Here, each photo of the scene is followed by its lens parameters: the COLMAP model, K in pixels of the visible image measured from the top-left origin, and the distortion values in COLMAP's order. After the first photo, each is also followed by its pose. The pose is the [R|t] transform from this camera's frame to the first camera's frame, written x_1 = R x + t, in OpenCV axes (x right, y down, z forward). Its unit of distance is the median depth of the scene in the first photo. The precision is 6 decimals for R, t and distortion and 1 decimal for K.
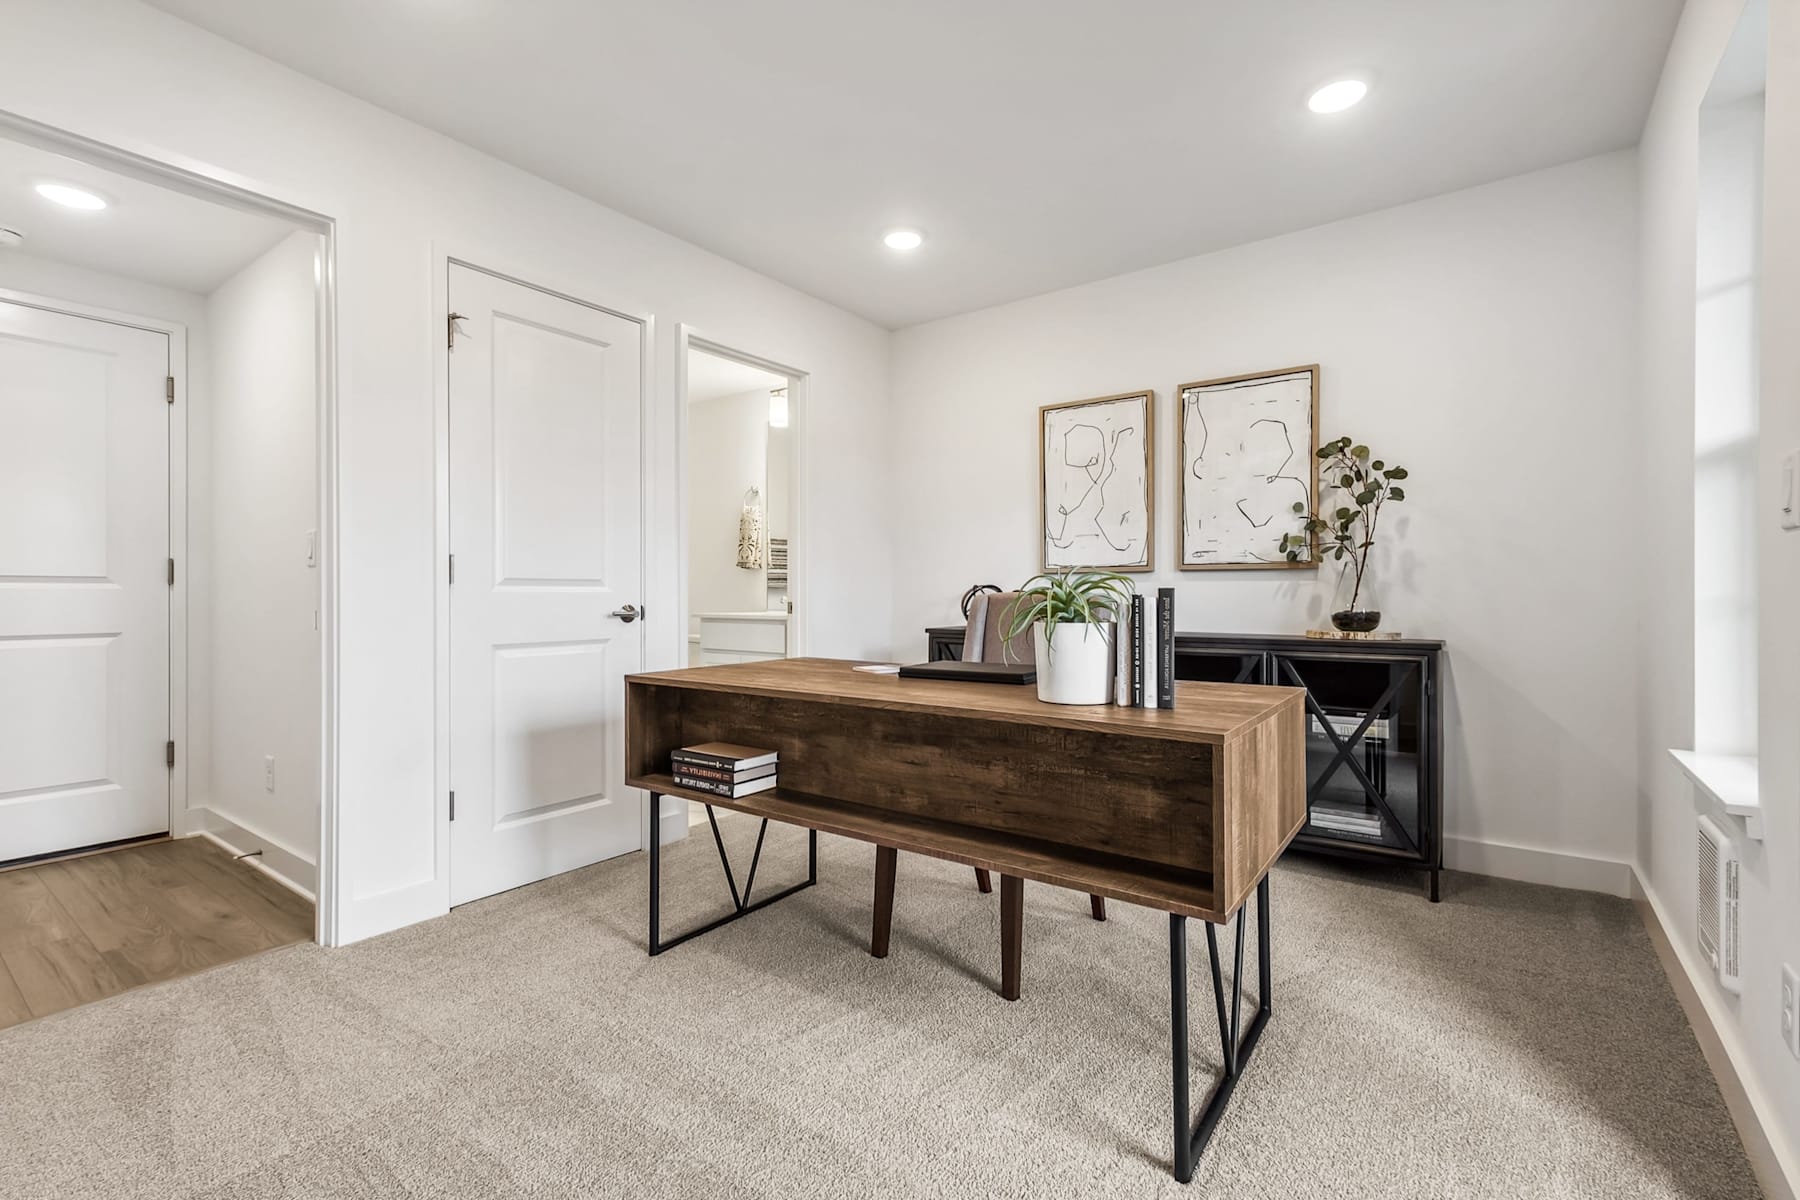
lens RADIAL K [[809.1, 0, 932.9], [0, 809.1, 594.5], [0, 0, 1]] dist [0.000559, 0.000061]
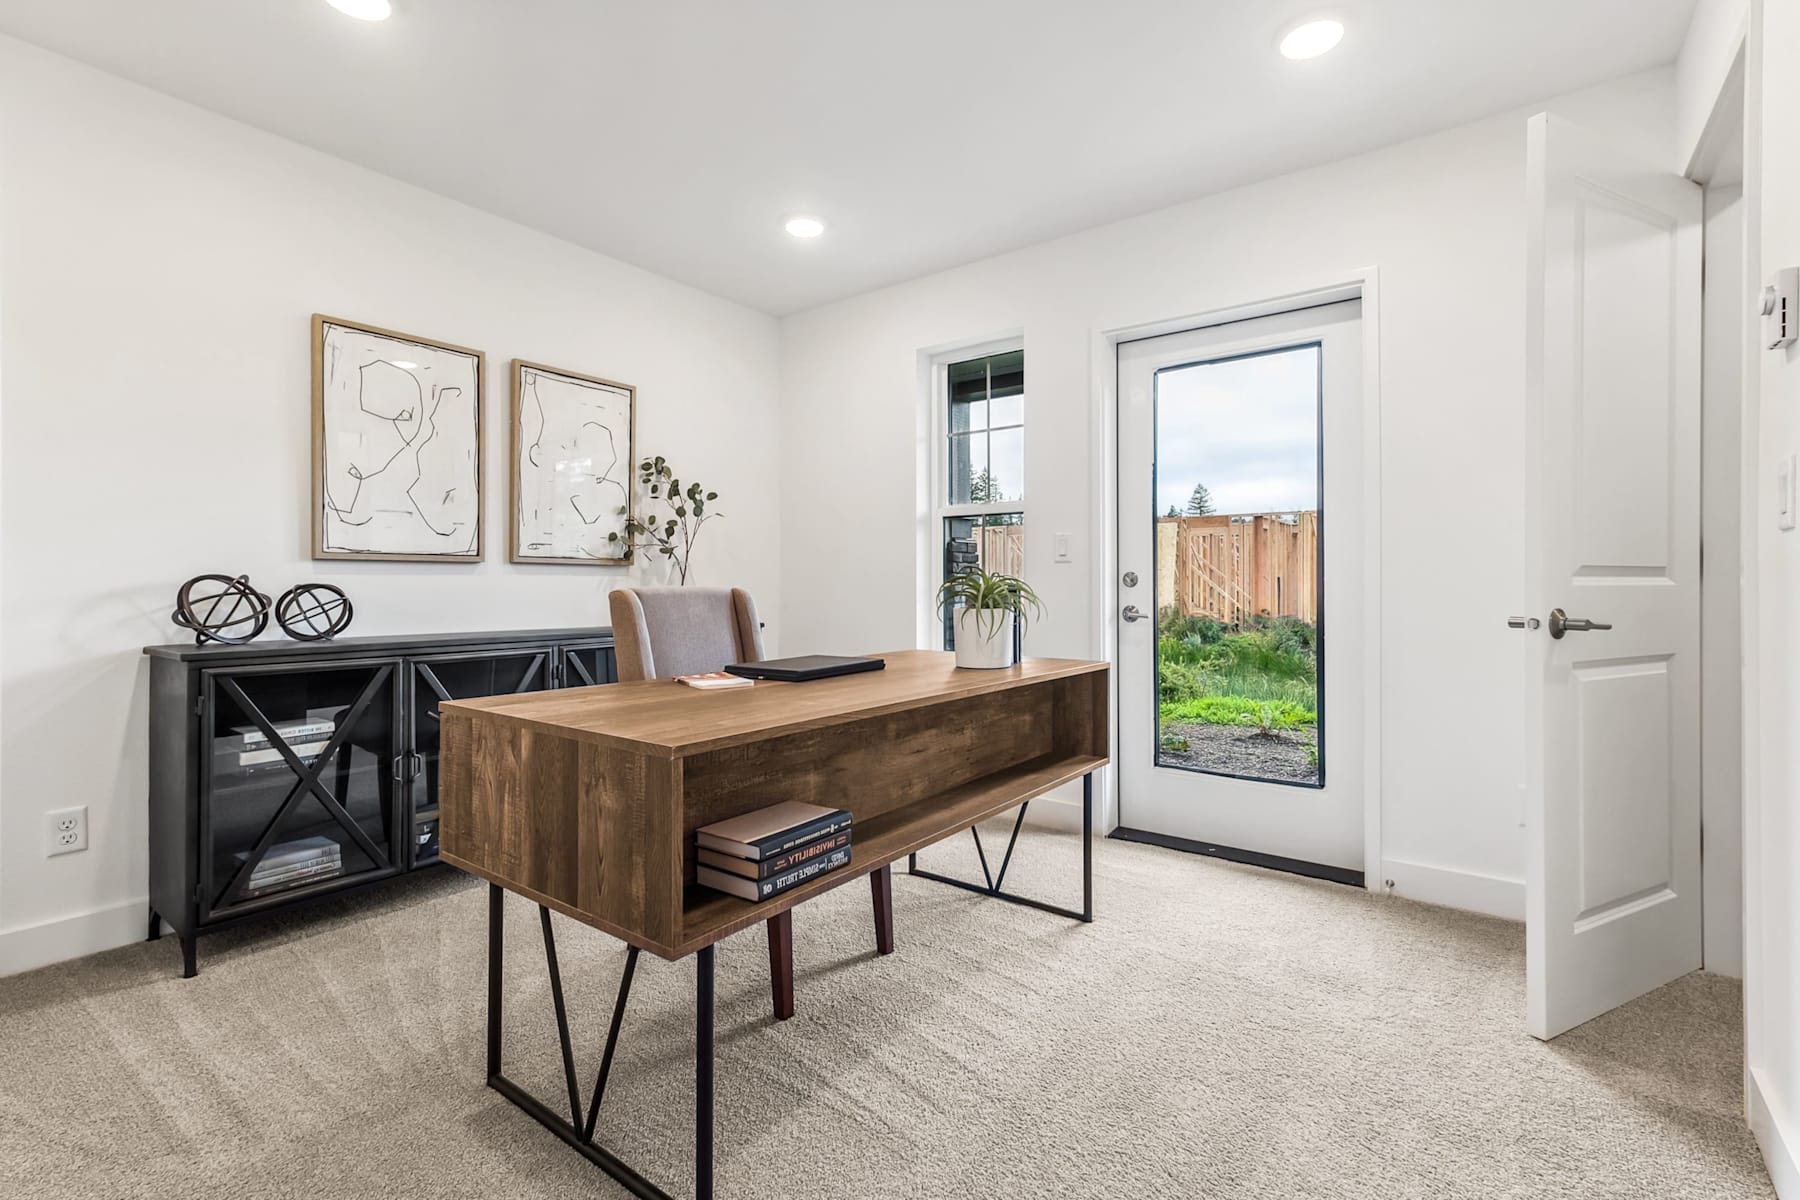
lens RADIAL K [[787.0, 0, 898.1], [0, 787.0, 580.9], [0, 0, 1]] dist [0.000115, -0.000166]
pose [[0.035238, 0.008509, 0.999343, -0.876899], [0.002881, 0.999959, -0.008616, -0.000601], [-0.999375, 0.003183, 0.035212, 0.840603]]
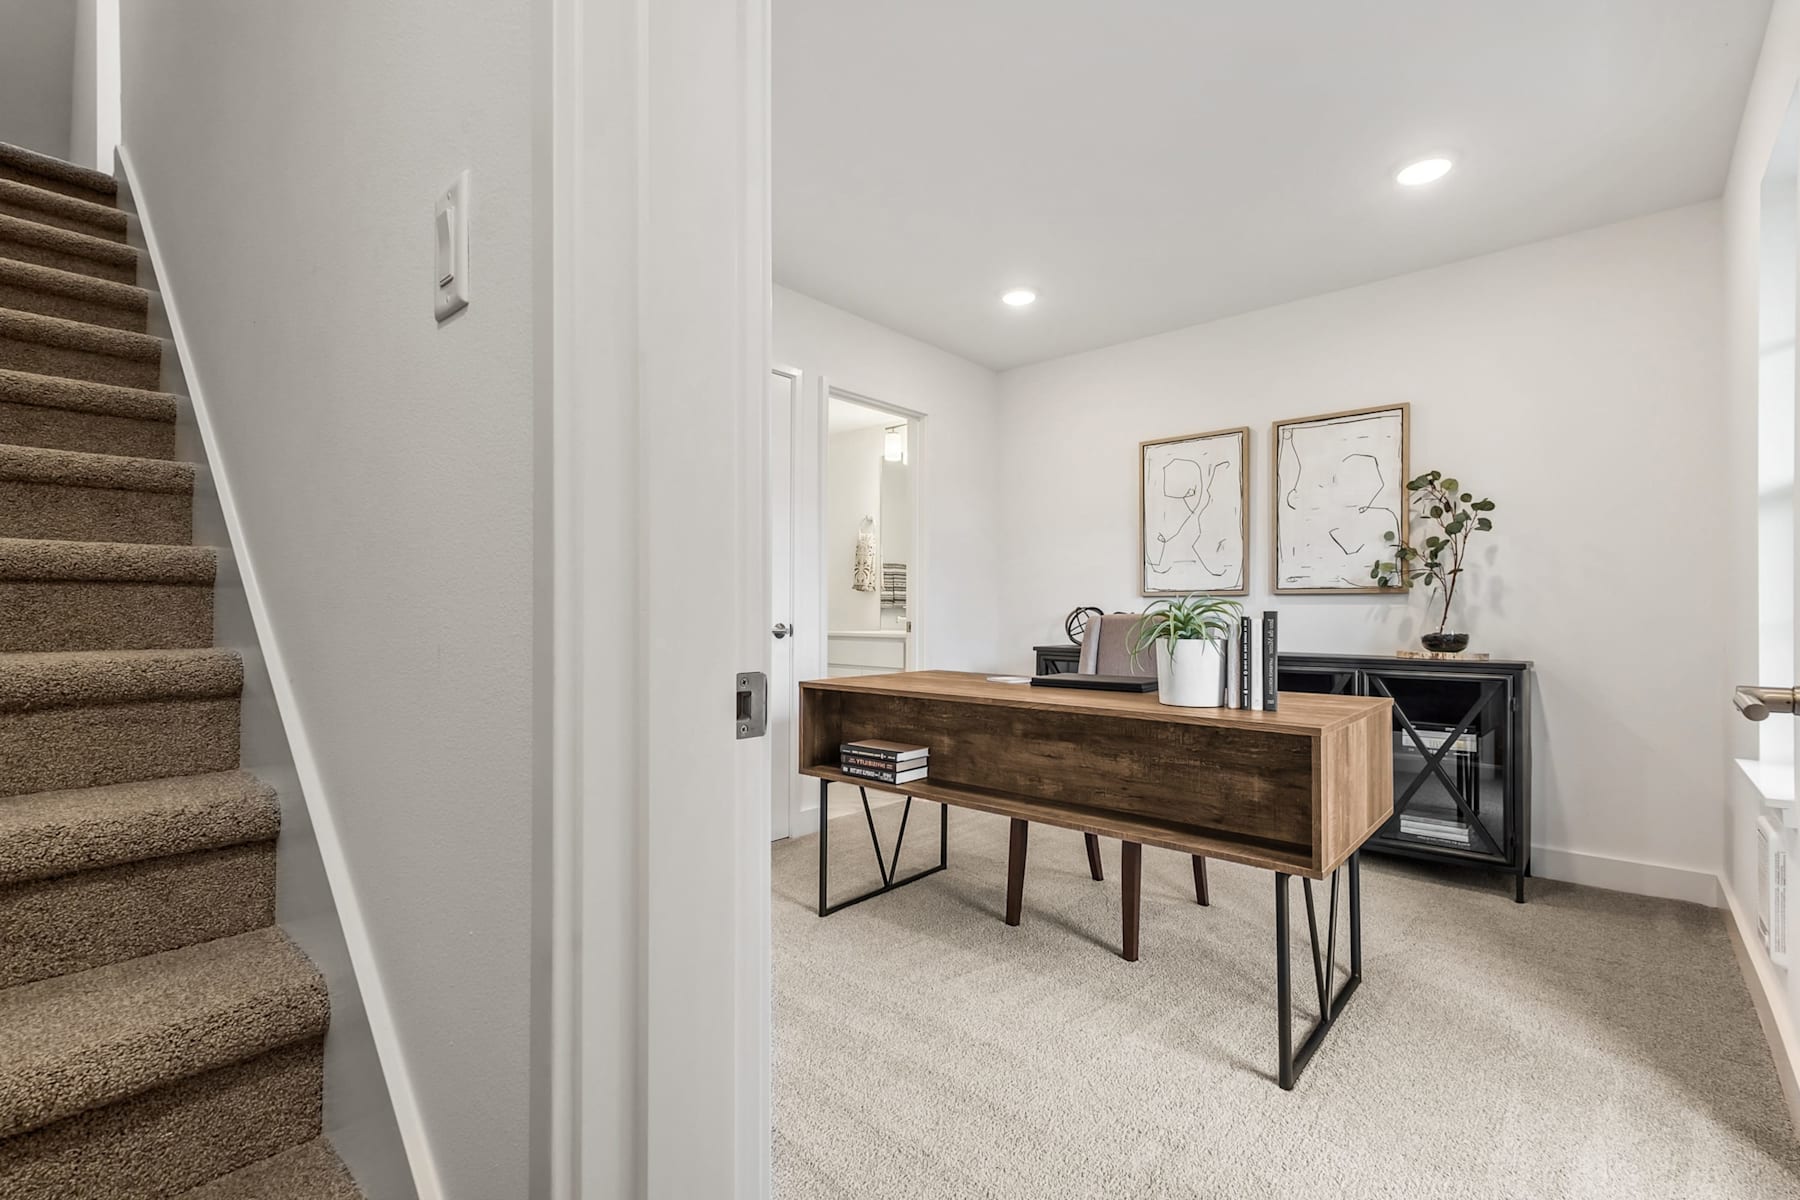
lens RADIAL K [[820.1, 0, 934.6], [0, 820.1, 607.4], [0, 0, 1]] dist [0.000695, -0.000016]
pose [[0.996179, 0.004591, -0.087217, -0.075955], [-0.005439, 0.999940, -0.009490, 0.000499], [0.087169, 0.009928, 0.996144, -0.191677]]
